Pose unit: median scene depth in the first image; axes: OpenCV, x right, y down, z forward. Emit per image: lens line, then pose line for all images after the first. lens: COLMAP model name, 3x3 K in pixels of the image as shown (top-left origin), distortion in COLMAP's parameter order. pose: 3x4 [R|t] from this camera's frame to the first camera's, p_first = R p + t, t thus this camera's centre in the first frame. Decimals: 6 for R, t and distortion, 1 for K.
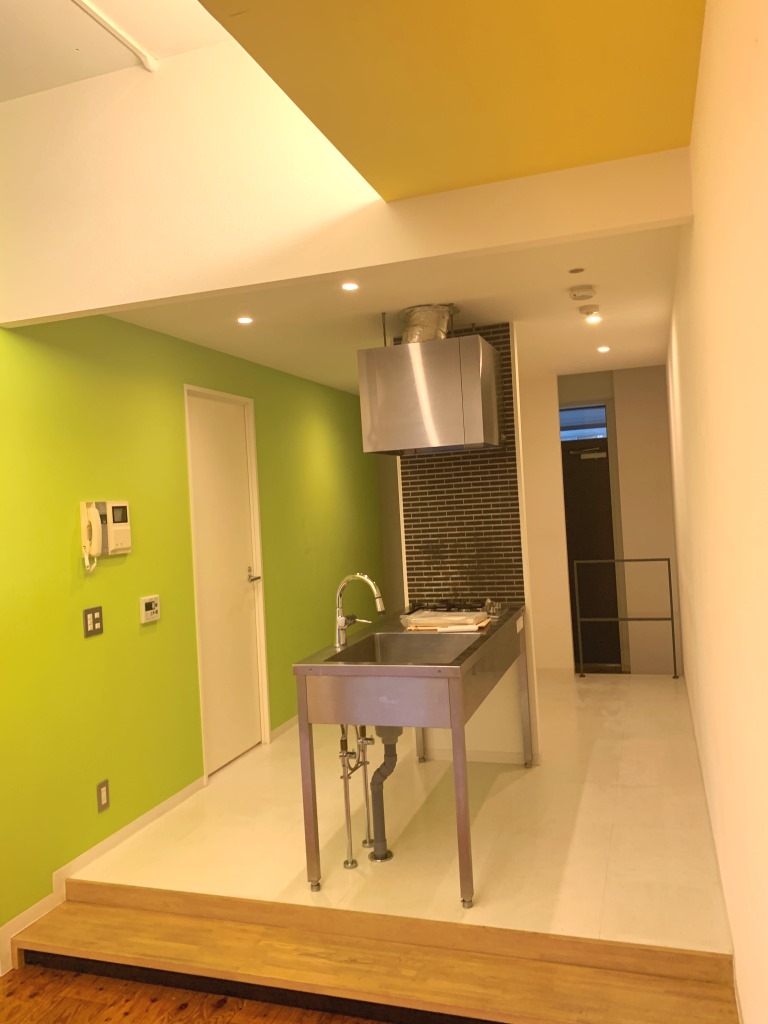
lens RADIAL K [[783.2, 0, 410.1], [0, 783.2, 472.4], [0, 0, 1]] dist [-0.000270, -0.007257]
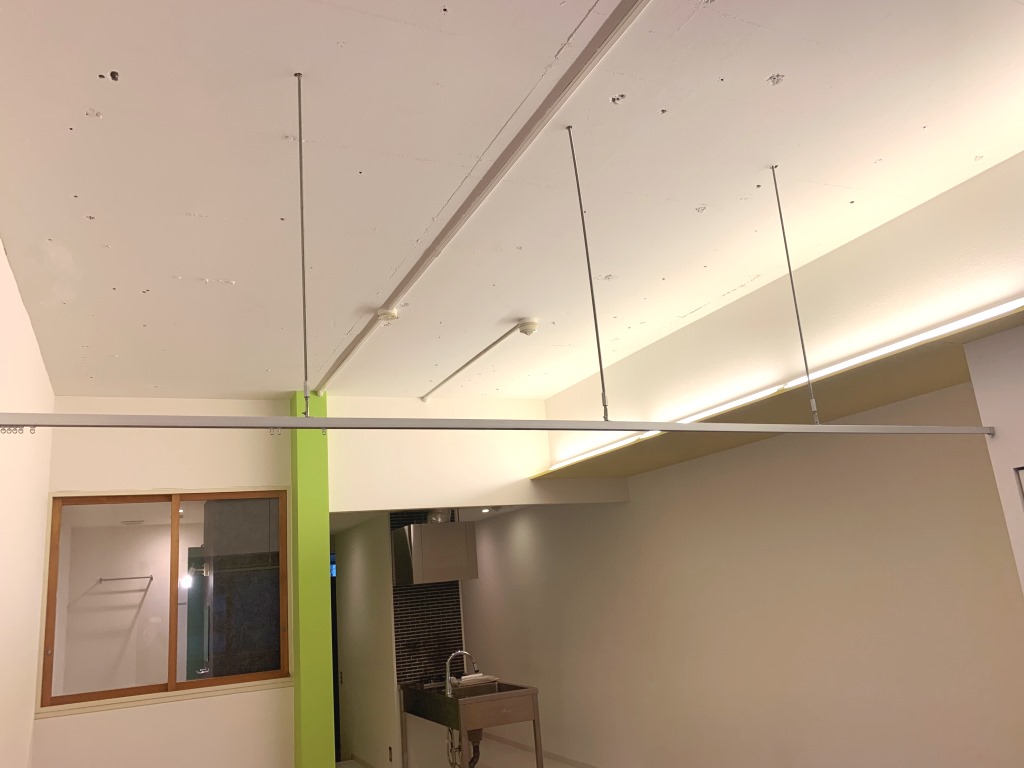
lens RADIAL K [[768.4, 0, 512.0], [0, 768.4, 384.0], [0, 0, 1]] dist [0.007982, -0.001649]
pose [[0.761099, 0.152202, 0.630526, -1.193949], [0.024989, 0.964478, -0.262979, -0.001409], [-0.648154, 0.215909, 0.730260, -0.560517]]
